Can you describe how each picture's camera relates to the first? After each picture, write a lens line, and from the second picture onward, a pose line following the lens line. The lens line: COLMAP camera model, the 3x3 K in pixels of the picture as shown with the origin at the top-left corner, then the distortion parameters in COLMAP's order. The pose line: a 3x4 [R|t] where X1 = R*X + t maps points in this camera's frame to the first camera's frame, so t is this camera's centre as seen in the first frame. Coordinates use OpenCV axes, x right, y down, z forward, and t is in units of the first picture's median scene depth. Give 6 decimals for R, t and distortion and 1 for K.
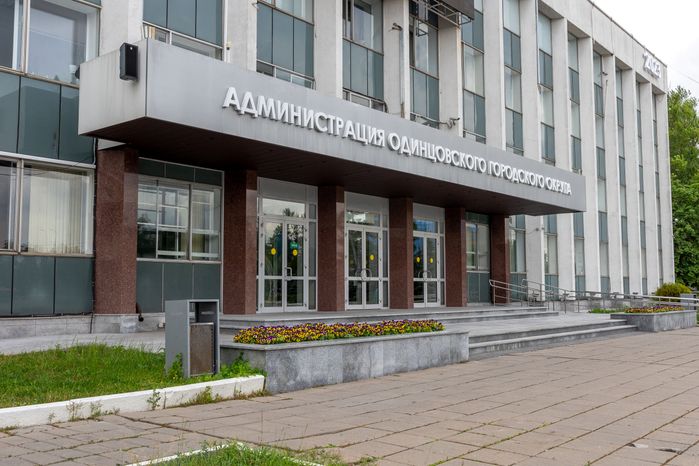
lens RADIAL K [[706.2, 0, 349.5], [0, 706.2, 233.0], [0, 0, 1]] dist [-0.025179, -0.004410]
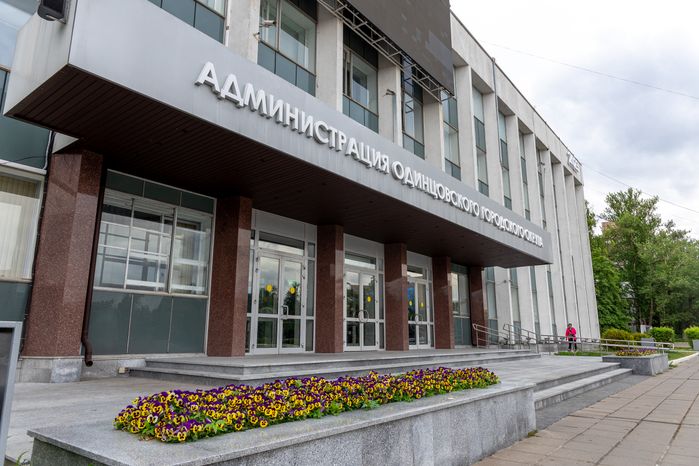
lens RADIAL K [[471.2, 0, 349.5], [0, 471.2, 233.0], [0, 0, 1]] dist [0.000442, -0.001304]
pose [[0.999733, 0.009525, 0.021038, -0.012254], [-0.006559, 0.990578, -0.136795, 0.034155], [-0.022143, 0.136620, 0.990376, 0.318126]]
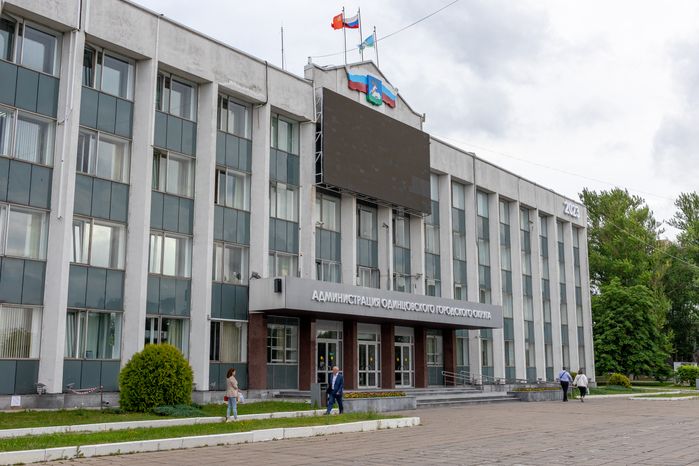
lens RADIAL K [[770.4, 0, 349.5], [0, 770.4, 233.0], [0, 0, 1]] dist [-0.010731, 0.022469]
pose [[0.999708, 0.005296, 0.023584, -0.073125], [-0.002922, 0.995026, -0.099576, -0.090898], [-0.023994, 0.099478, 0.994750, -0.985961]]
